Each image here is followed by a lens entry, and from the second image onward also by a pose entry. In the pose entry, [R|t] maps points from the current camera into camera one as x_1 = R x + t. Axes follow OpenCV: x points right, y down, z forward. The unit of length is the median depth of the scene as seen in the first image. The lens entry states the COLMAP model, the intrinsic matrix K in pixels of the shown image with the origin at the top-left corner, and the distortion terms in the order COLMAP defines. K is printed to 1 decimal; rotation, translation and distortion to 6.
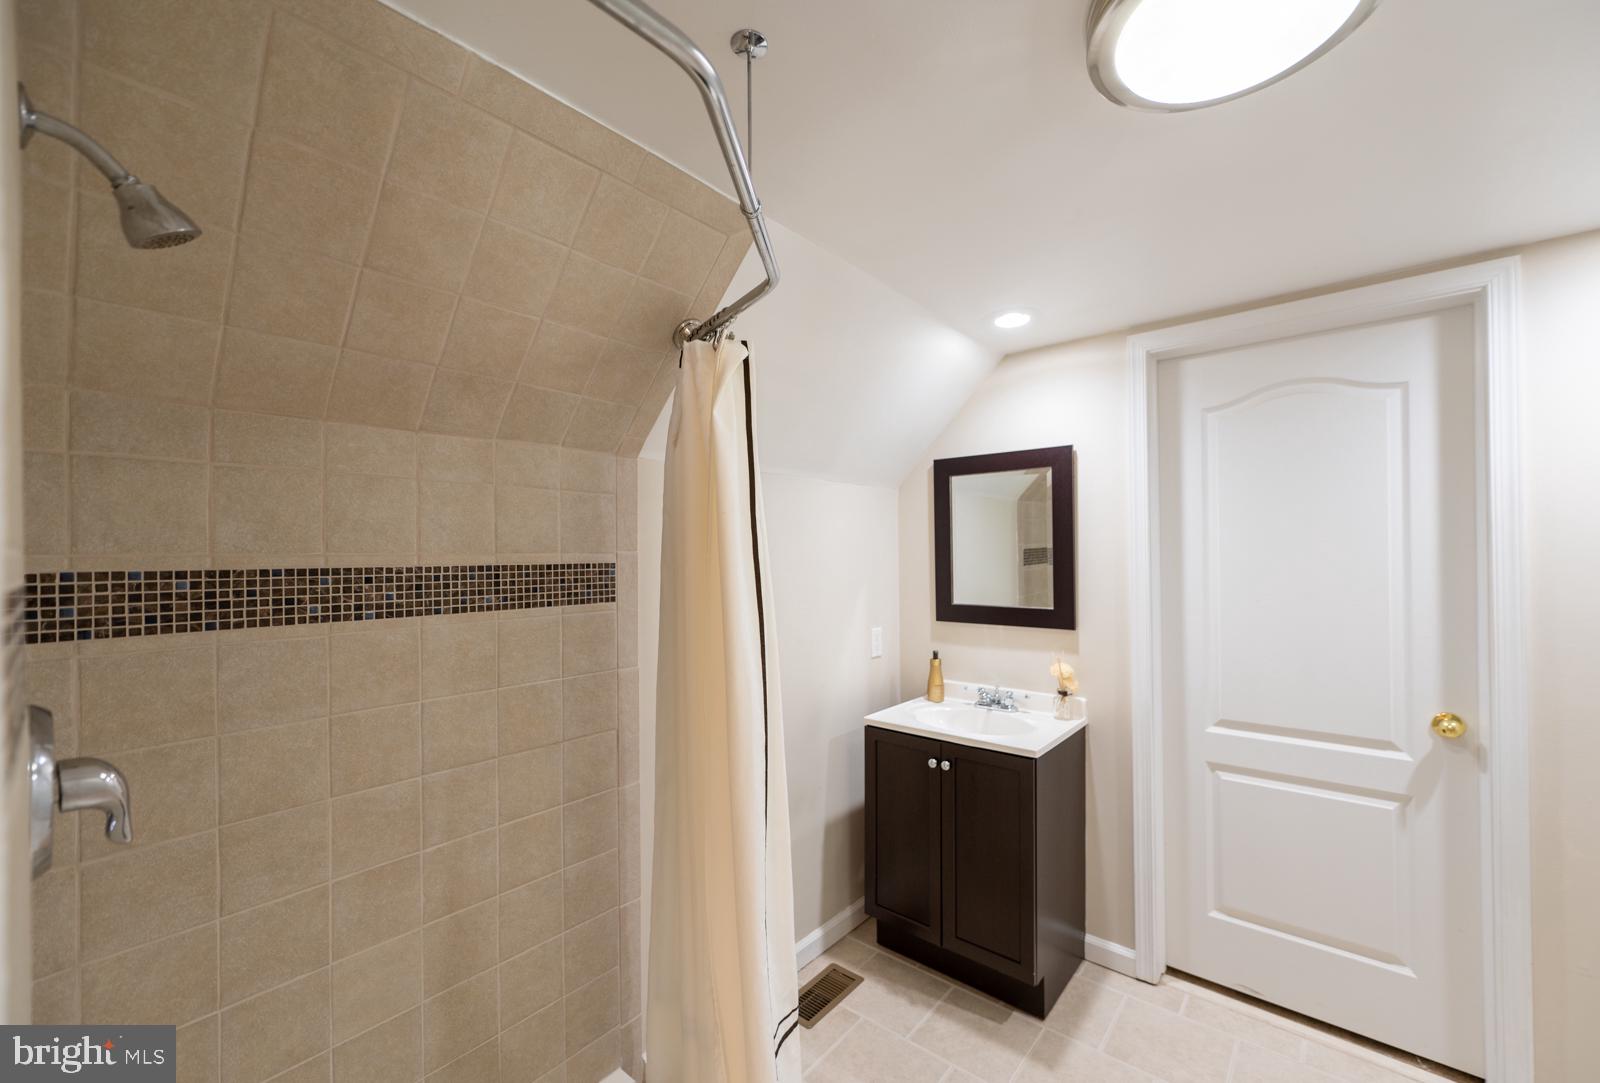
lens RADIAL K [[648.0, 0, 815.1], [0, 648.0, 544.6], [0, 0, 1]] dist [-0.004428, 0.000642]
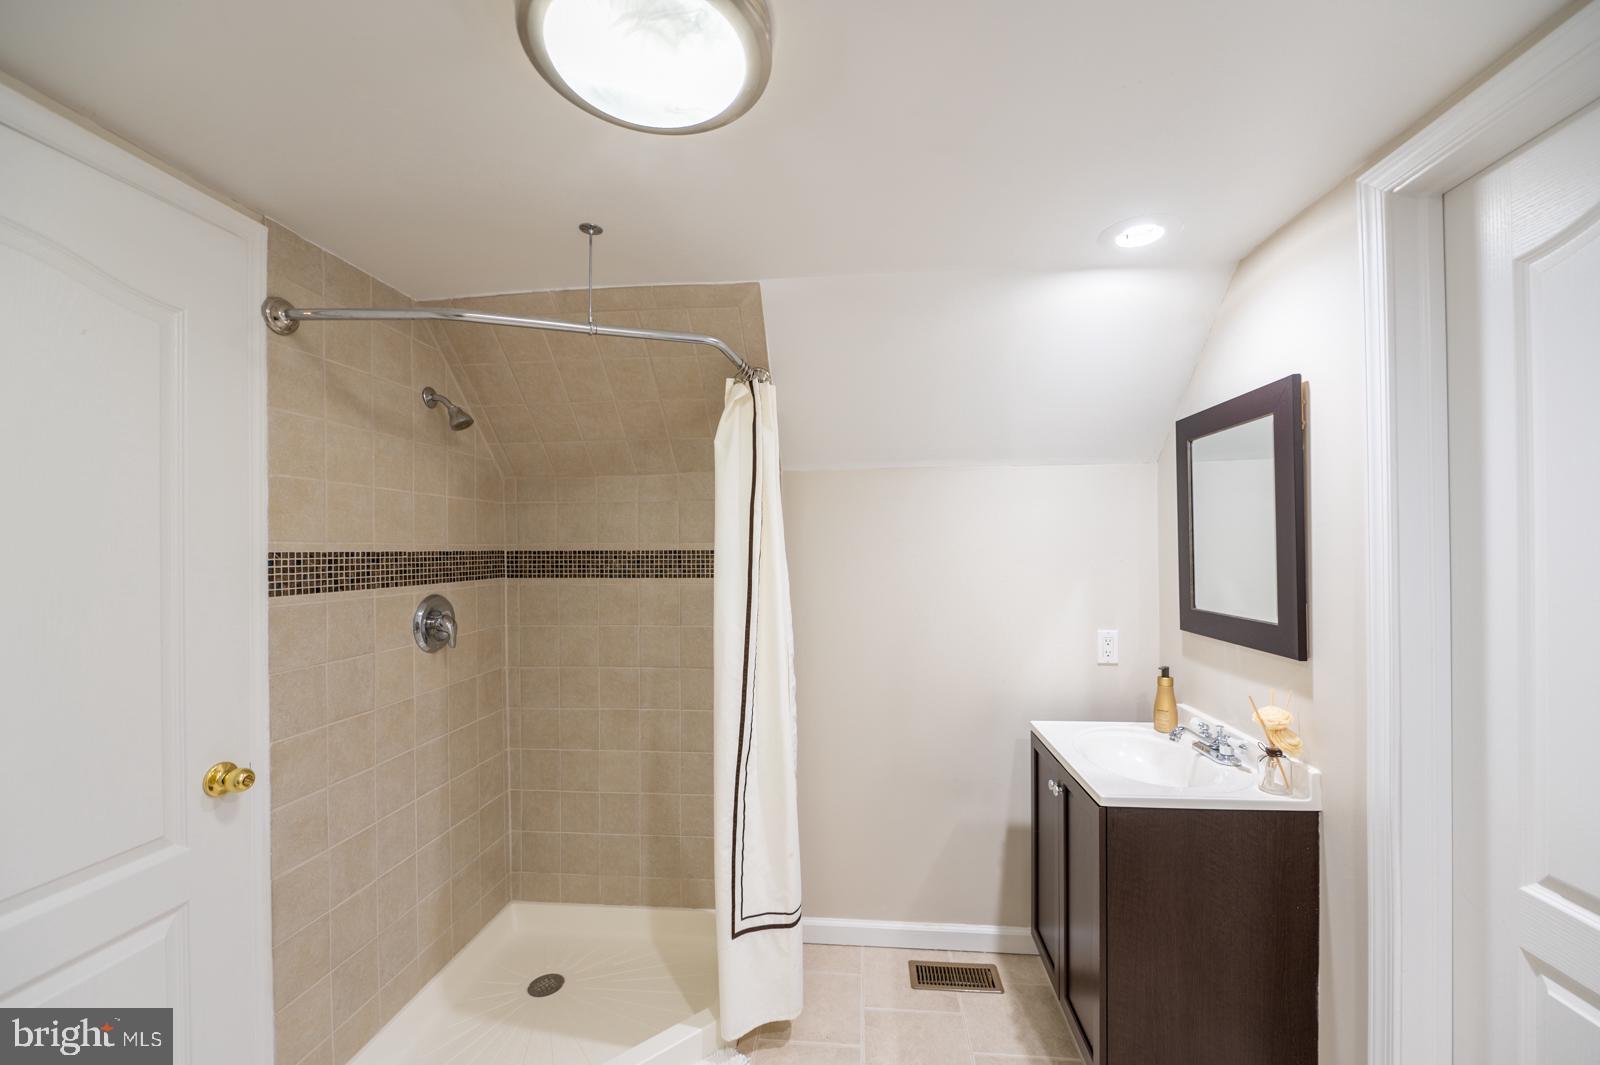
lens RADIAL K [[640.5, 0, 815.2], [0, 640.5, 540.1], [0, 0, 1]] dist [-0.006888, -0.000342]
pose [[0.556951, -0.005717, -0.830526, 0.731180], [0.012126, 0.999926, 0.001249, 0.005793], [0.830457, -0.010767, 0.556978, 0.270164]]
